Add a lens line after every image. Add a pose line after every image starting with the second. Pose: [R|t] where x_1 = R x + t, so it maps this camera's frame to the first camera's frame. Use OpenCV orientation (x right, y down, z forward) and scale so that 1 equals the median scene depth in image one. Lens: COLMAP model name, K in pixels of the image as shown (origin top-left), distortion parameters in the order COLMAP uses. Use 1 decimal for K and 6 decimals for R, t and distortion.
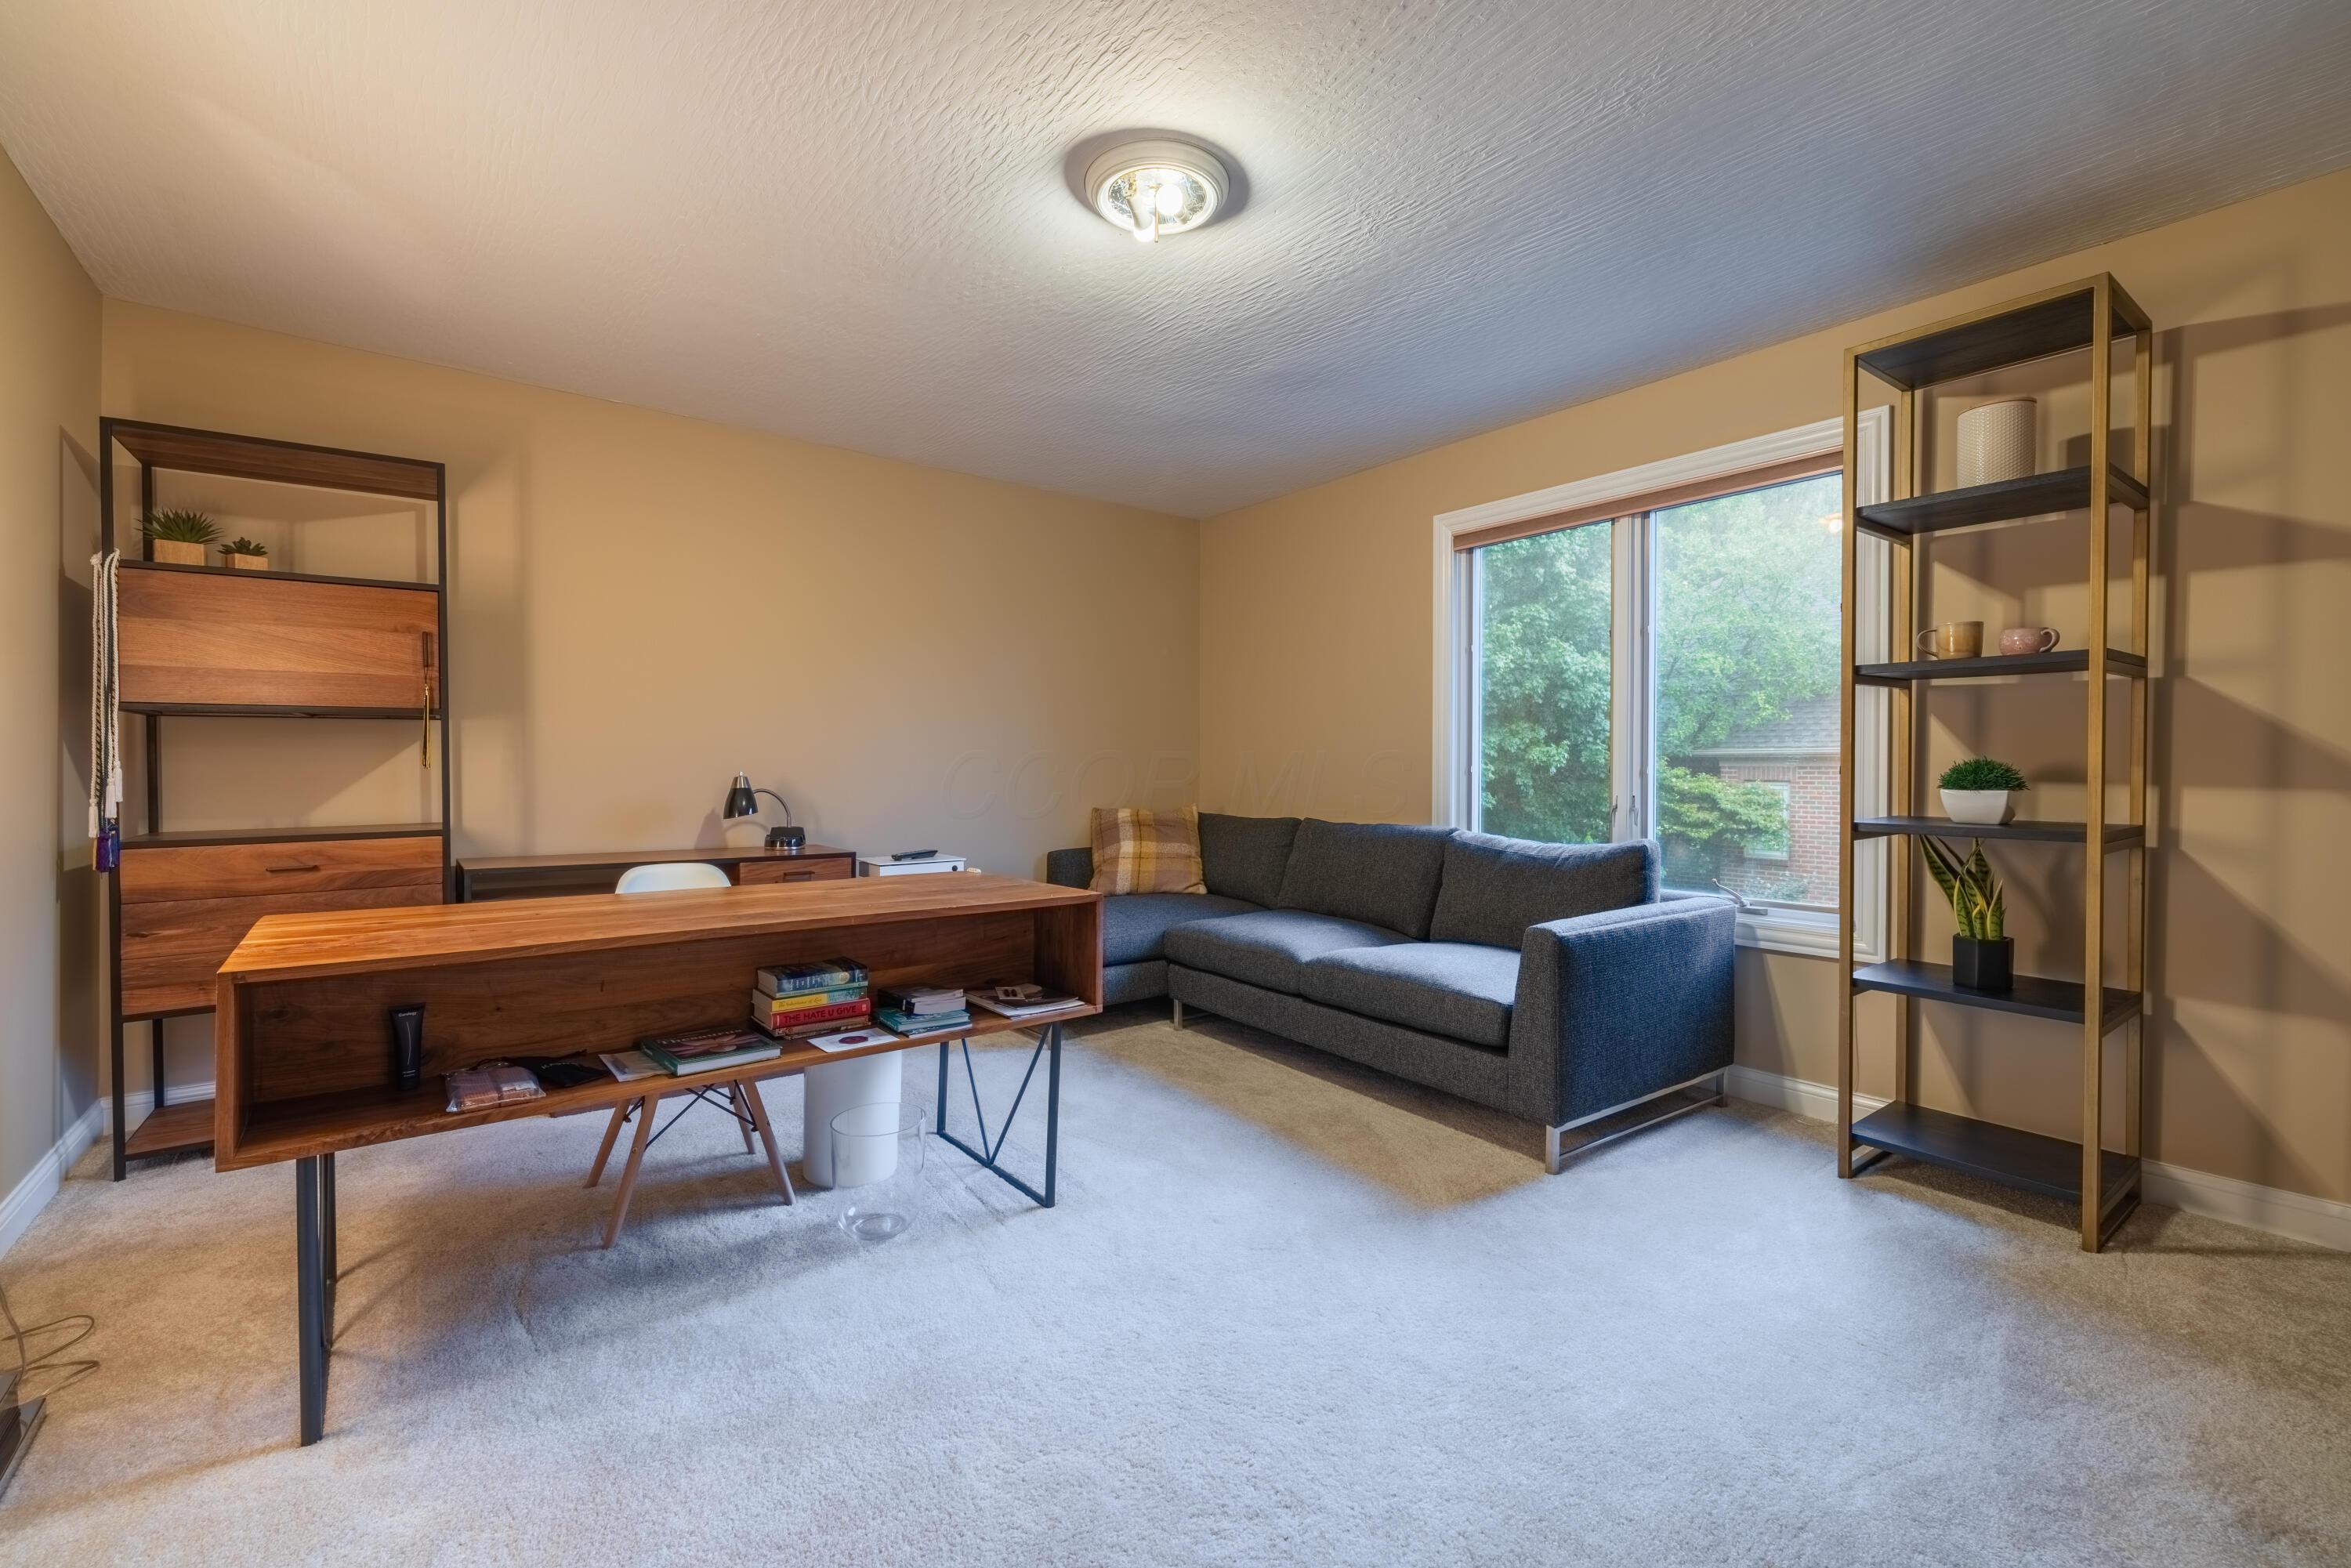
lens RADIAL K [[982.8, 0, 1167.0], [0, 982.8, 776.5], [0, 0, 1]] dist [0.001826, 0.000410]
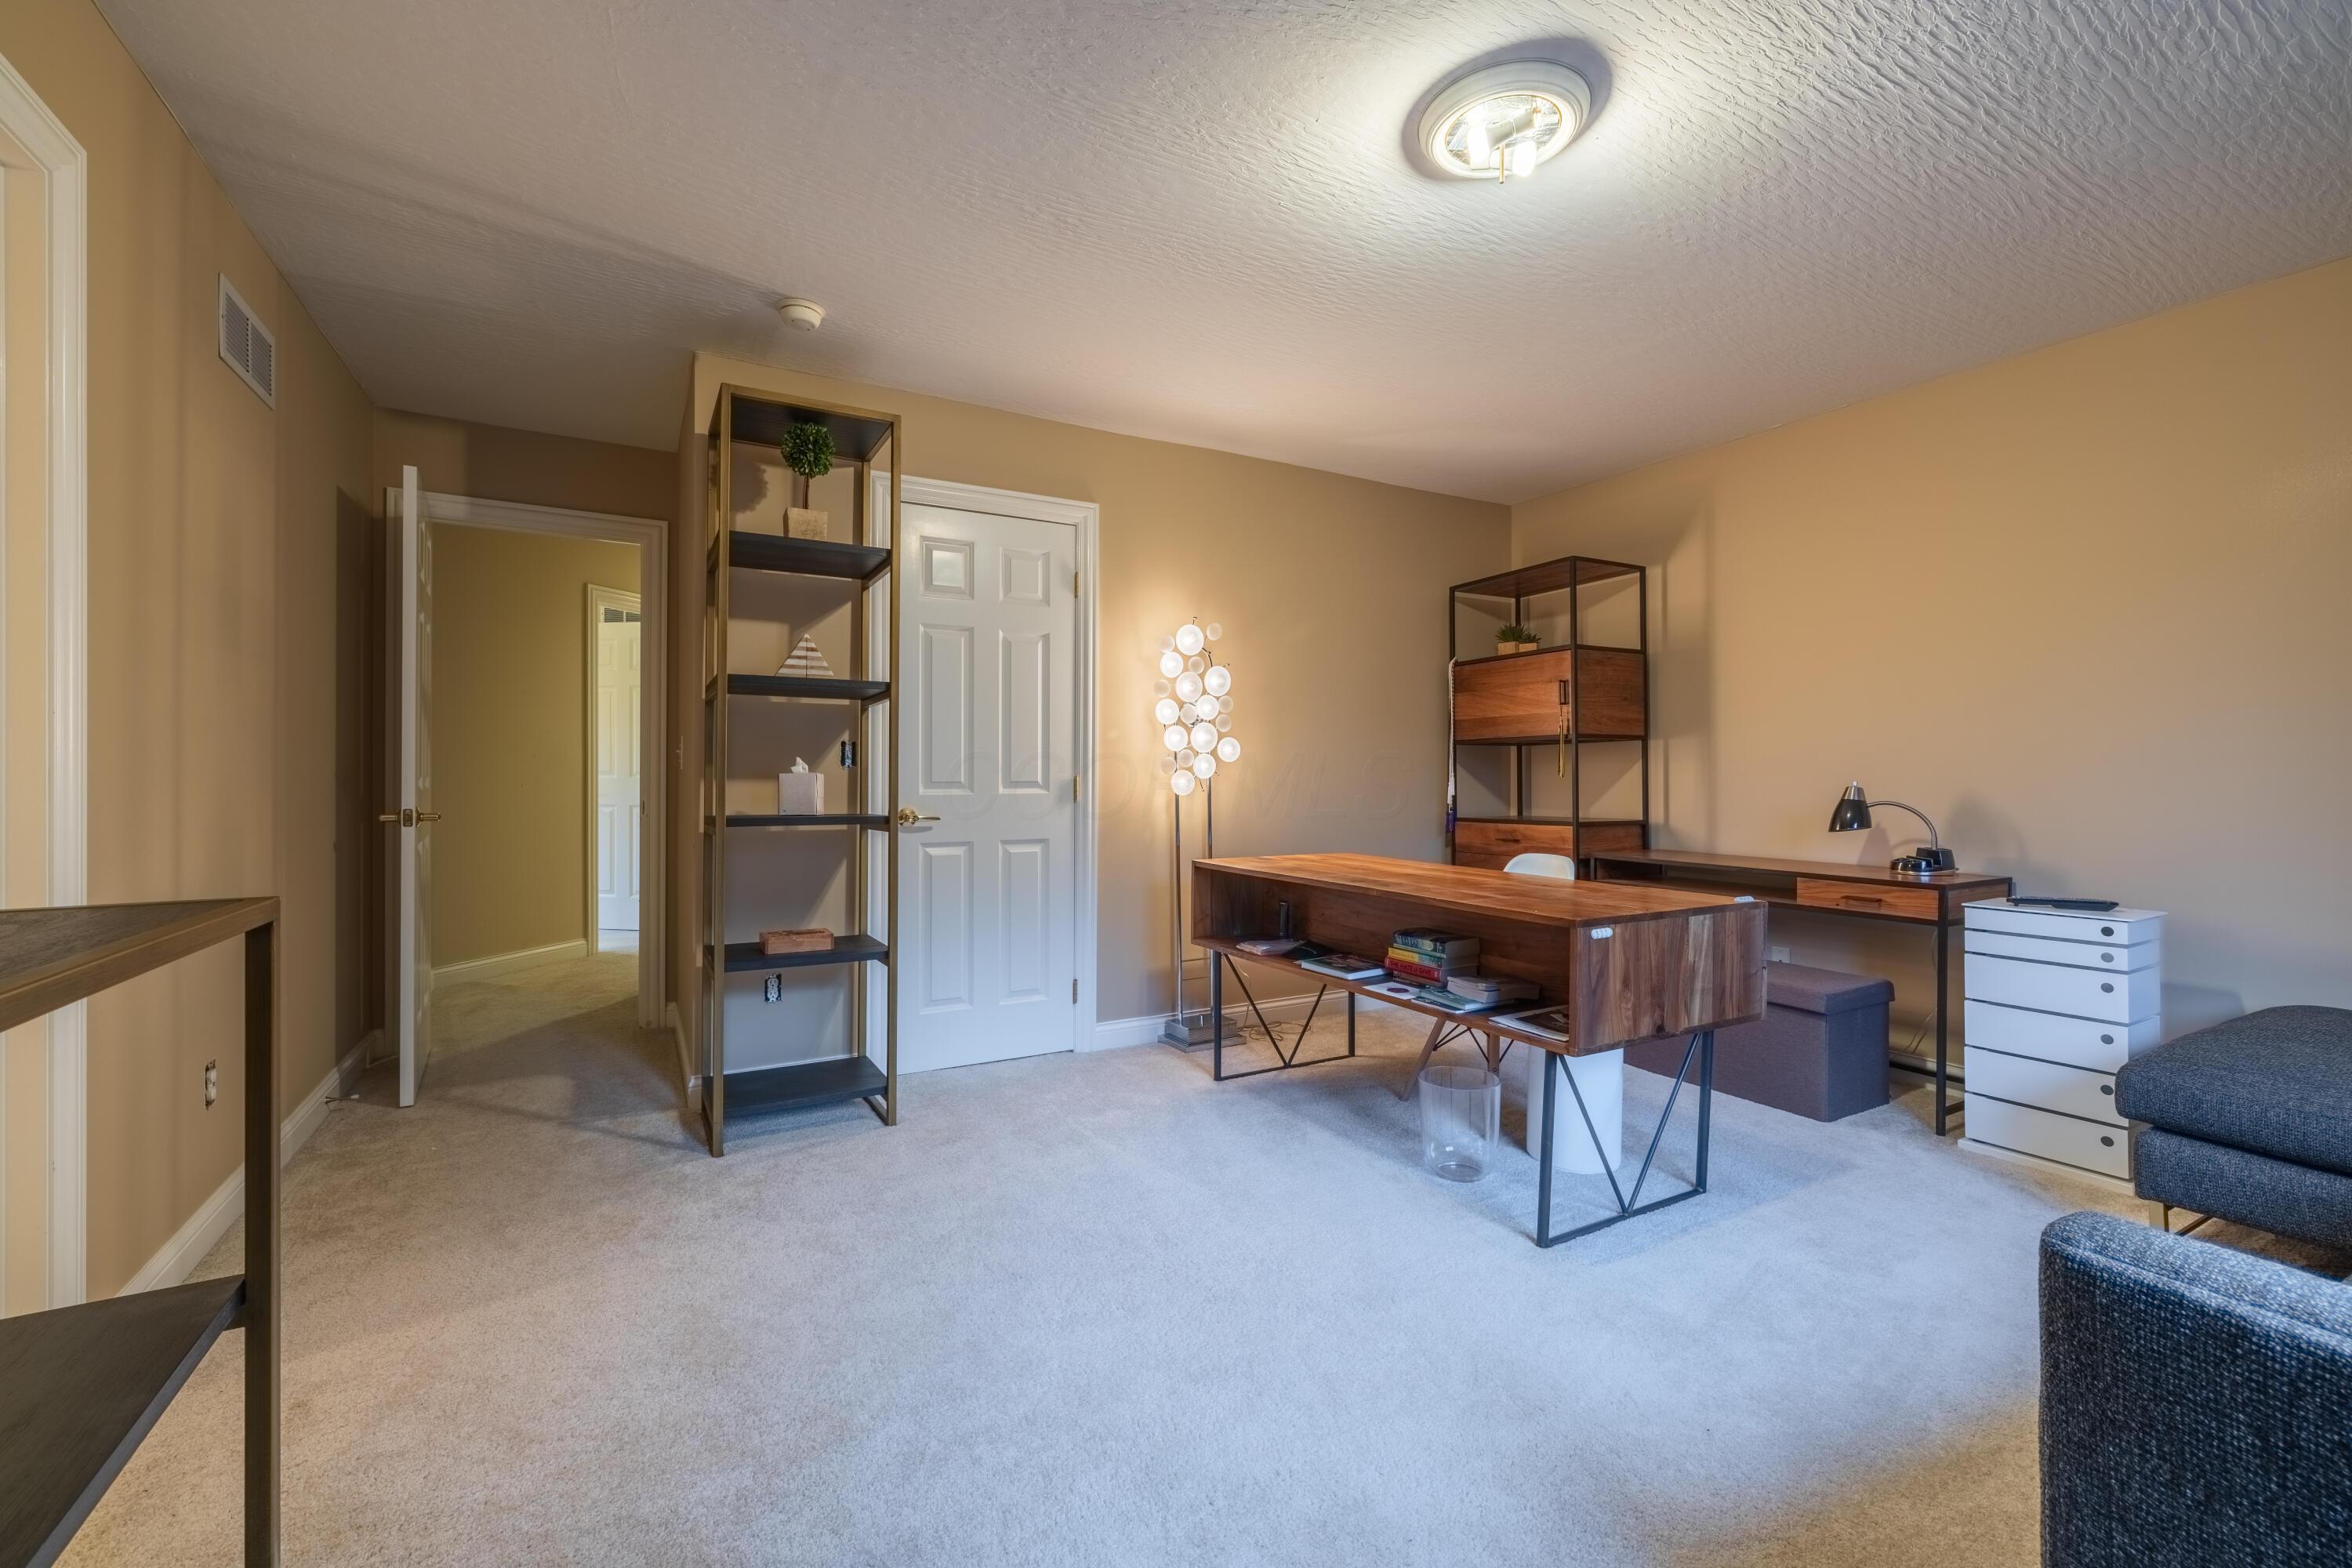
lens RADIAL K [[983.2, 0, 1171.7], [0, 983.2, 779.2], [0, 0, 1]] dist [0.001826, 0.000410]
pose [[-0.159895, 0.000880, -0.987134, 0.712417], [-0.010896, 0.999937, 0.002656, -0.003226], [0.987074, 0.011181, -0.159876, 0.665062]]
